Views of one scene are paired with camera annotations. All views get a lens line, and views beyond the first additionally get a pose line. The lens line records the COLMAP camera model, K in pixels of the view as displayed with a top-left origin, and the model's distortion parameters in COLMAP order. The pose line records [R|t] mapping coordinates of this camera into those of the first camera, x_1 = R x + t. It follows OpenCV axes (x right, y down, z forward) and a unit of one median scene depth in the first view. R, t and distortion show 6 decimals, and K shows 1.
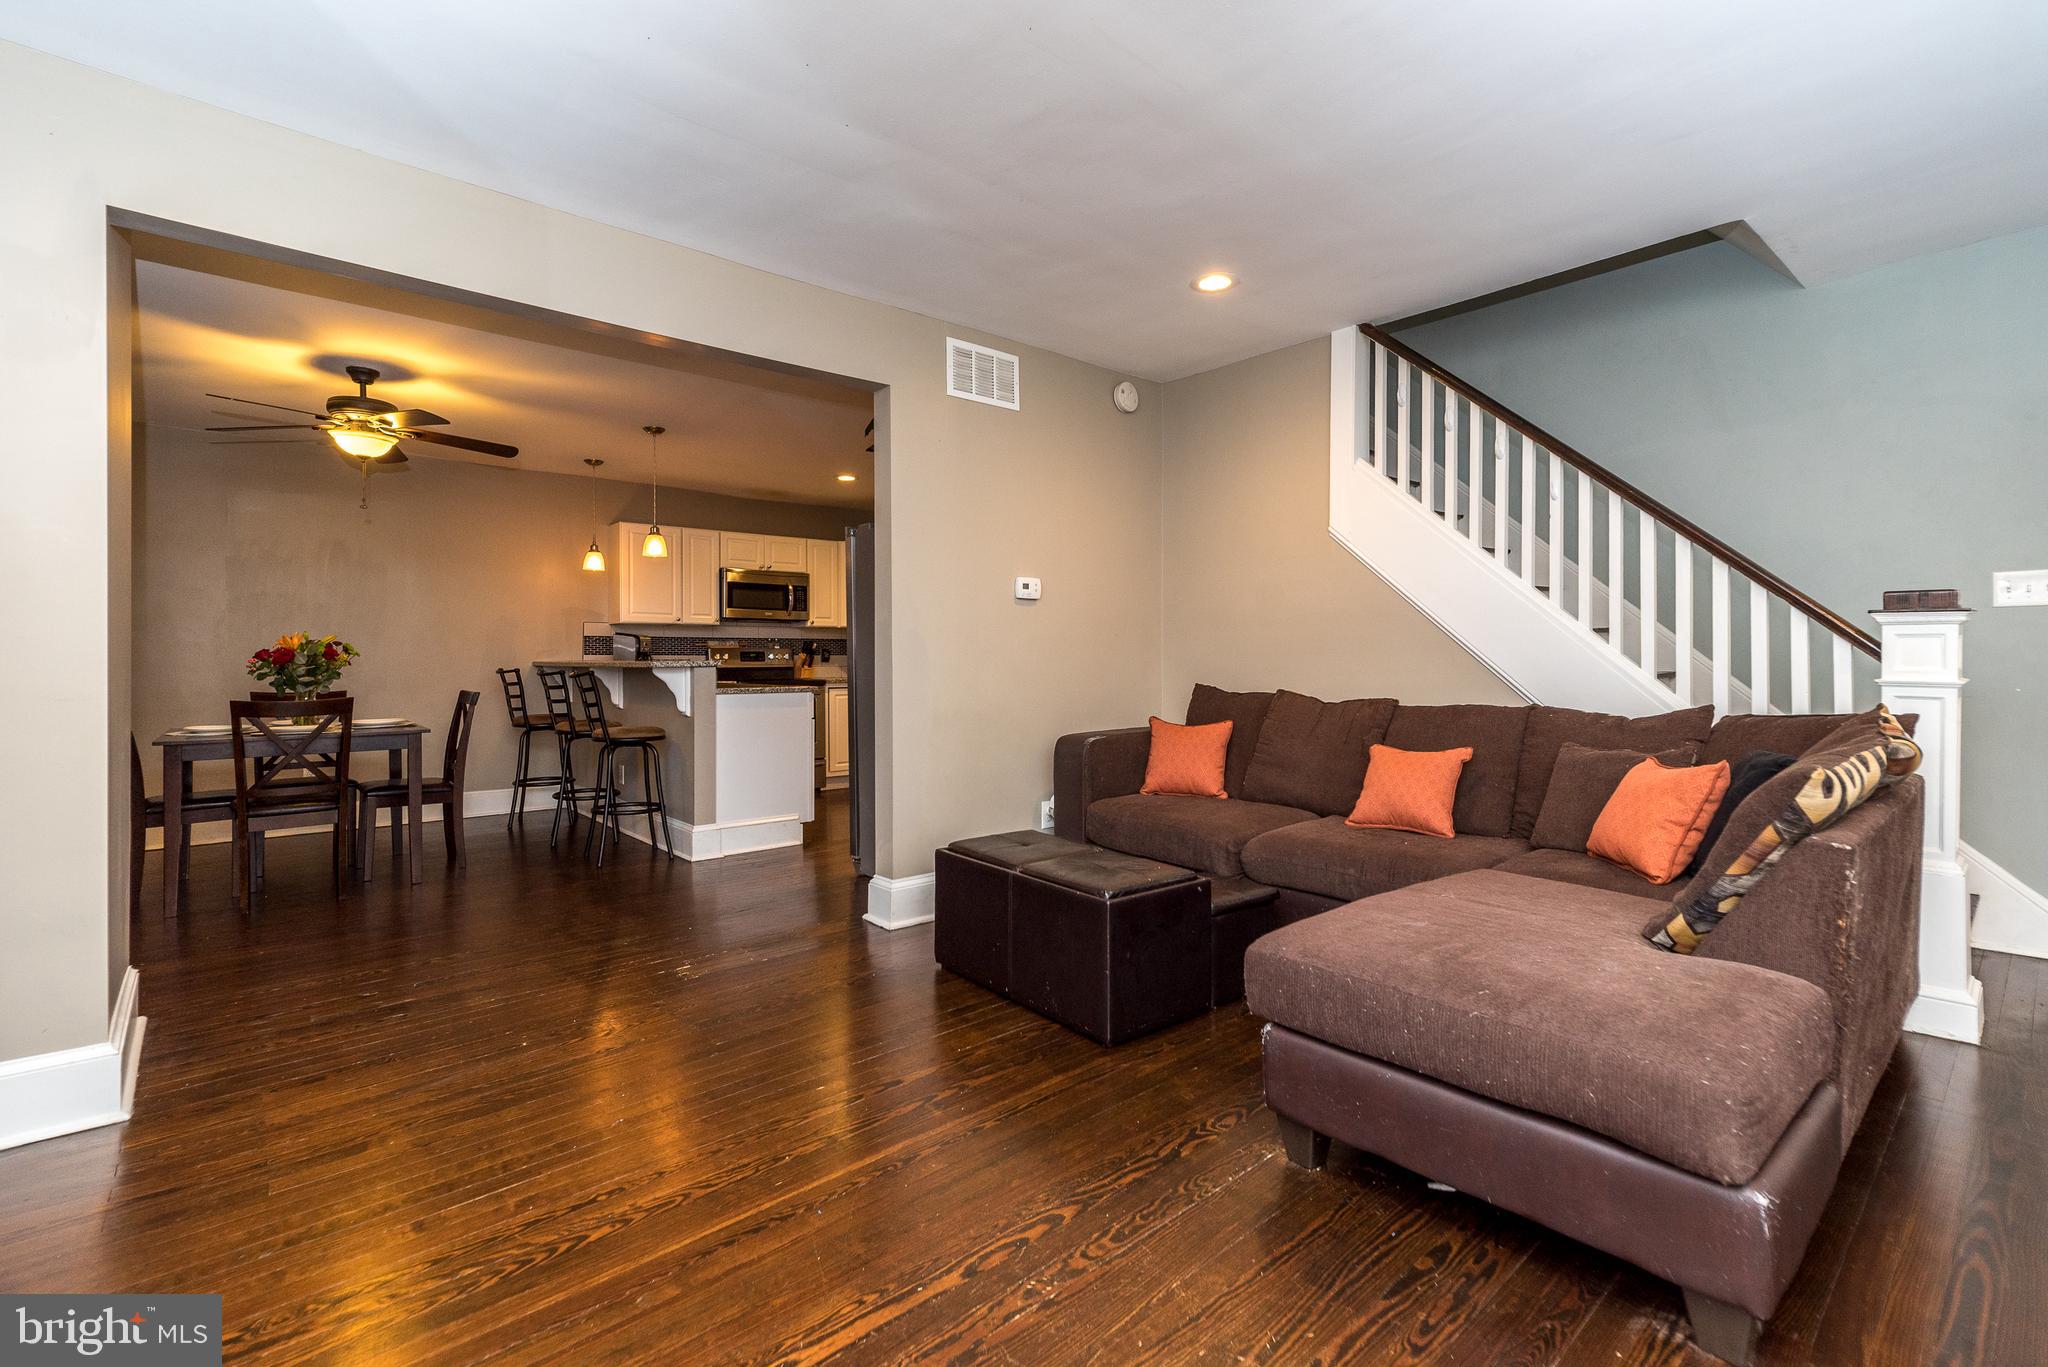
lens RADIAL K [[913.8, 0, 1015.4], [0, 913.8, 658.4], [0, 0, 1]] dist [0.010086, 0.002381]
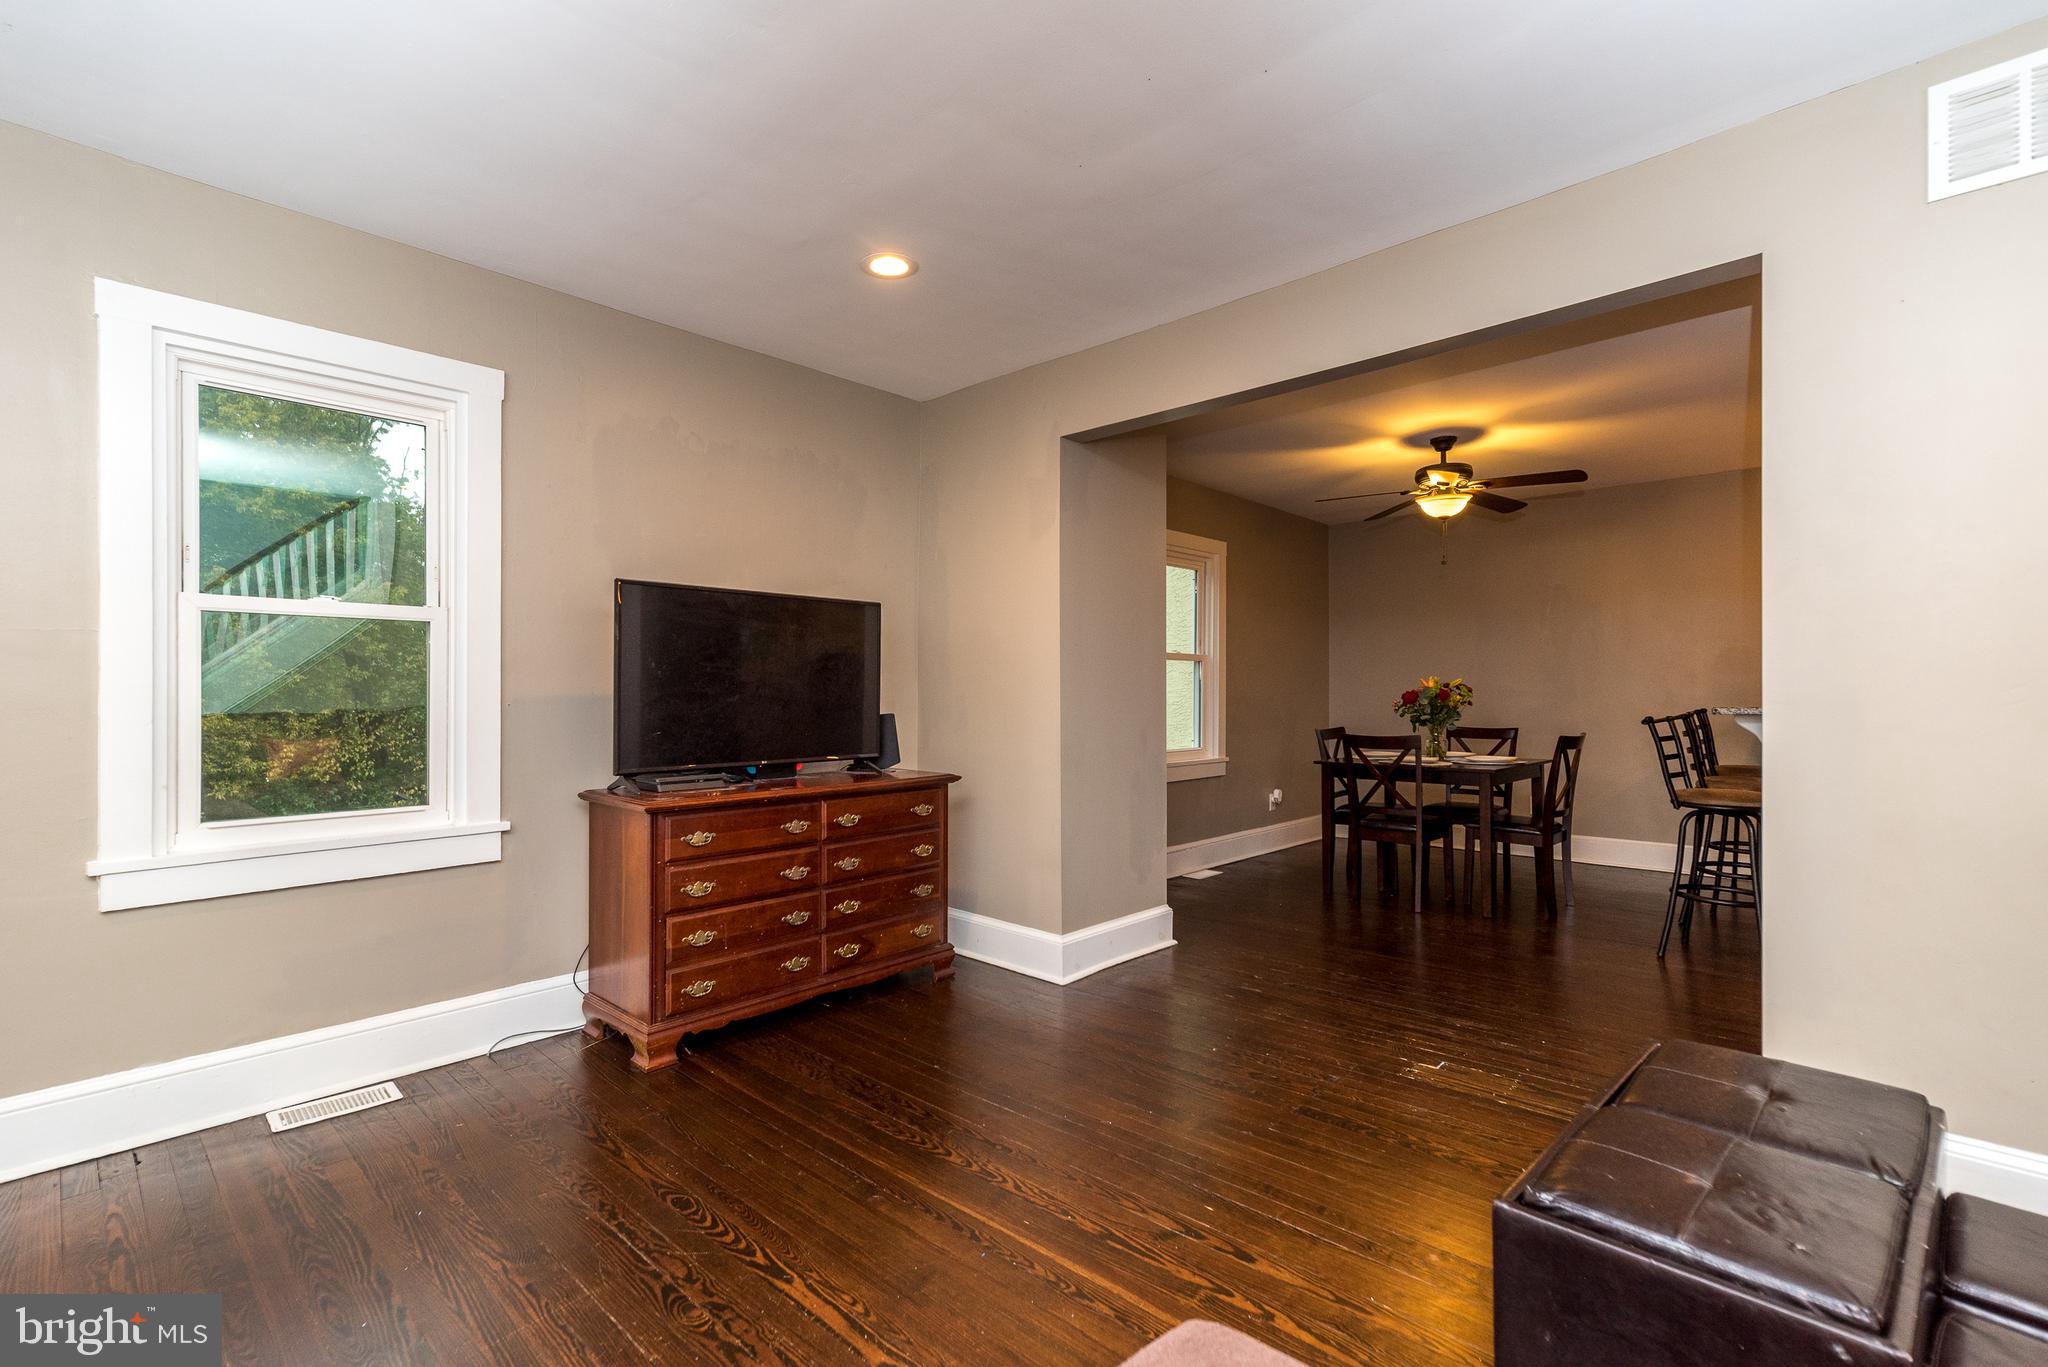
lens RADIAL K [[913.8, 0, 1016.8], [0, 913.8, 689.4], [0, 0, 1]] dist [0.010086, 0.002381]
pose [[0.100061, -0.000985, -0.994981, 0.249163], [0.006800, 0.999977, -0.000306, -0.012165], [0.994958, -0.006735, 0.100066, 0.280657]]
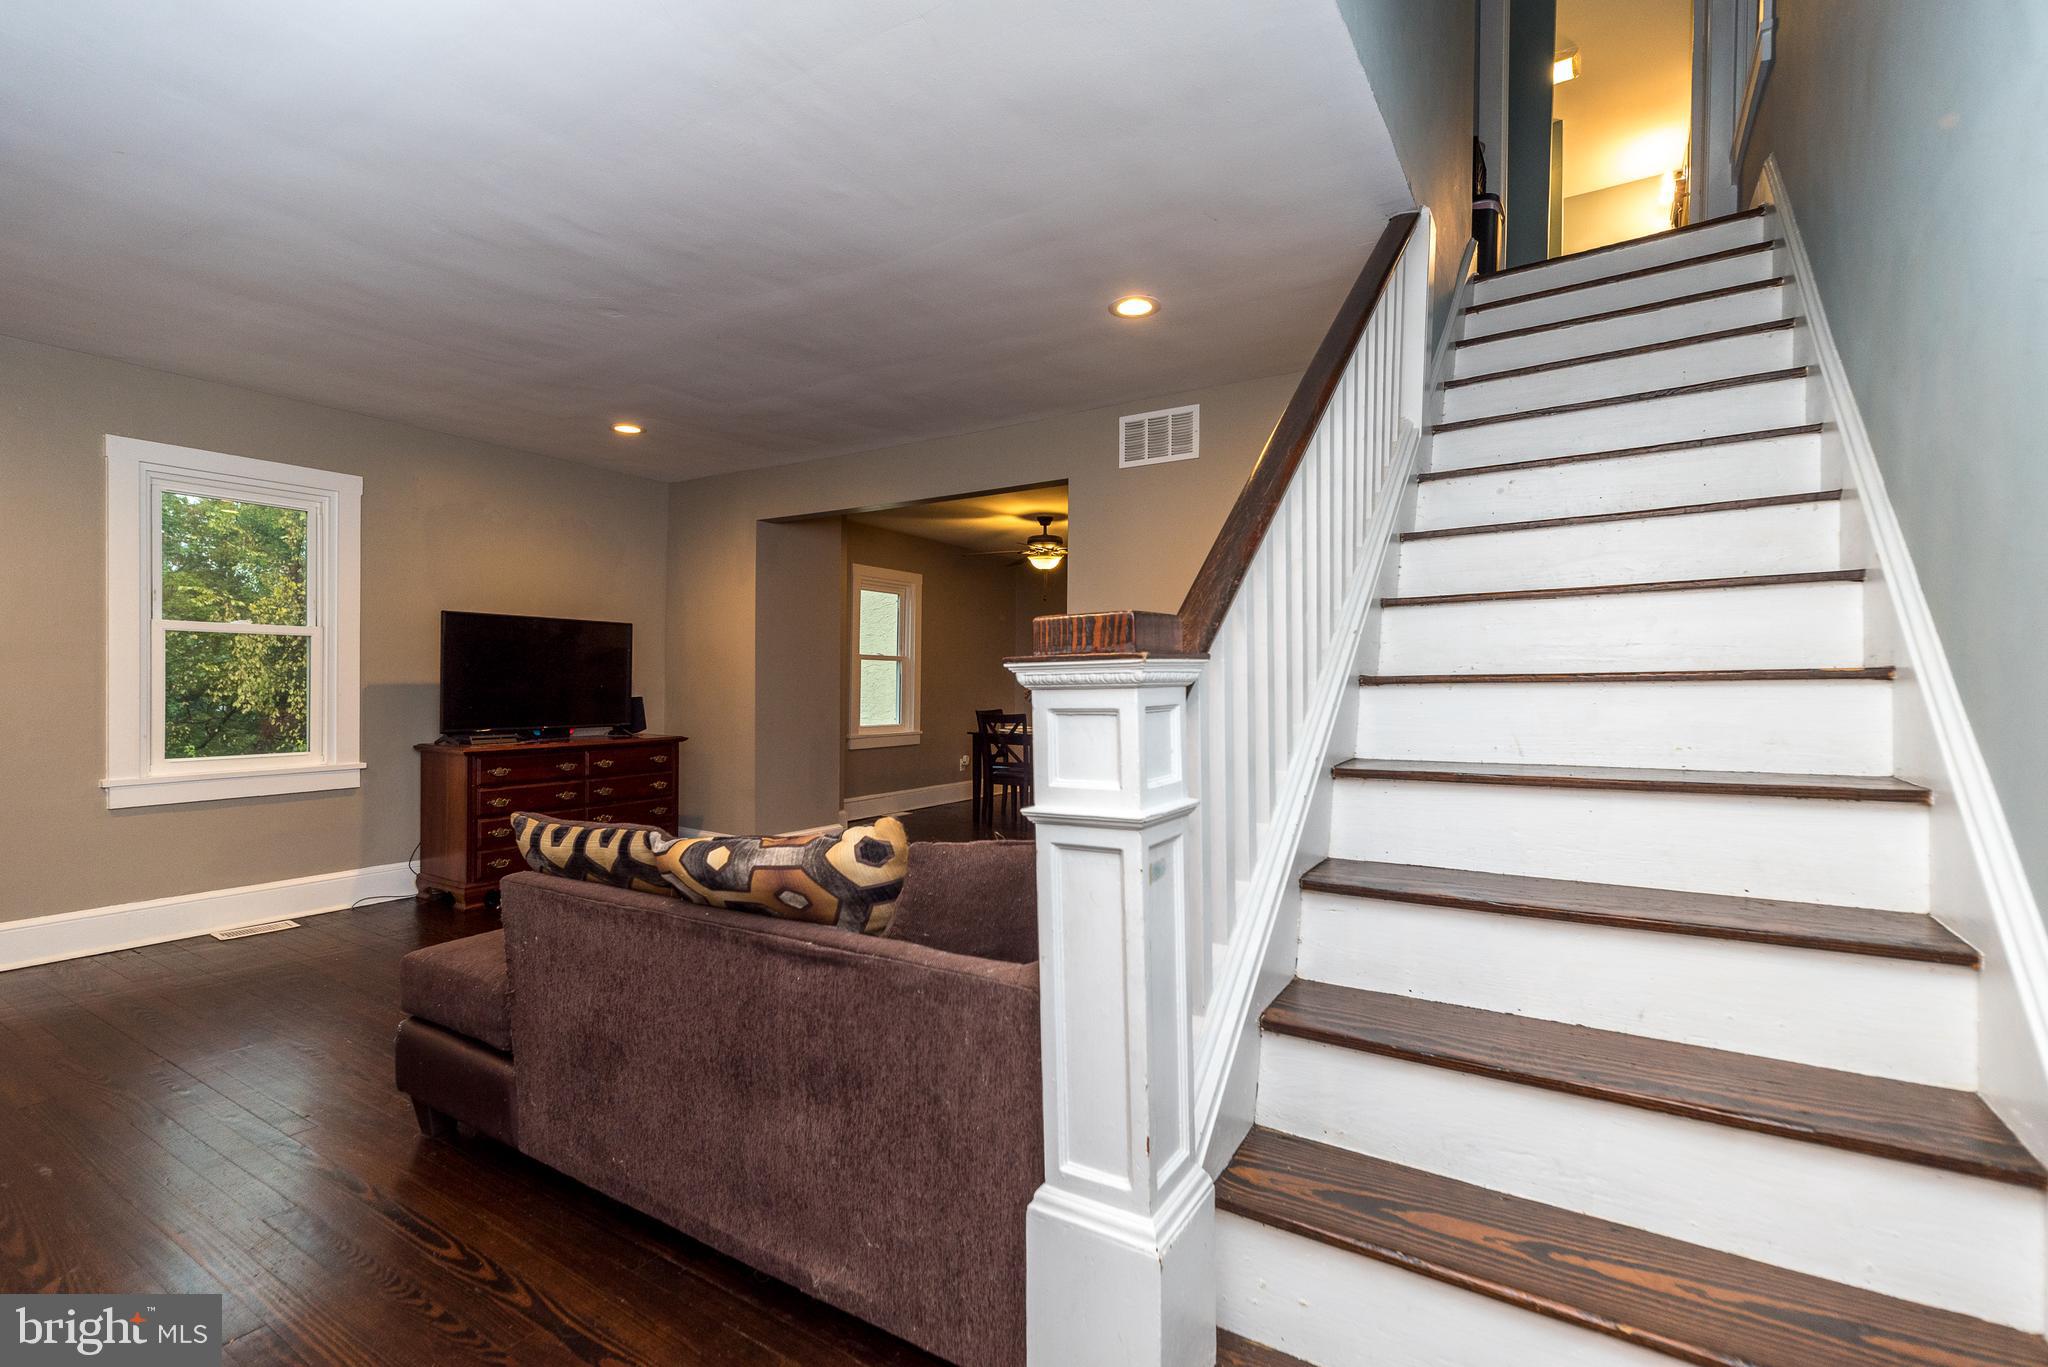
lens RADIAL K [[913.8, 0, 1051.3], [0, 913.8, 689.5], [0, 0, 1]] dist [0.010086, 0.002381]
pose [[0.312364, 0.014083, -0.949858, 0.627144], [-0.004690, 0.999901, 0.013283, -0.017860], [0.949951, 0.000305, 0.312399, 0.361077]]
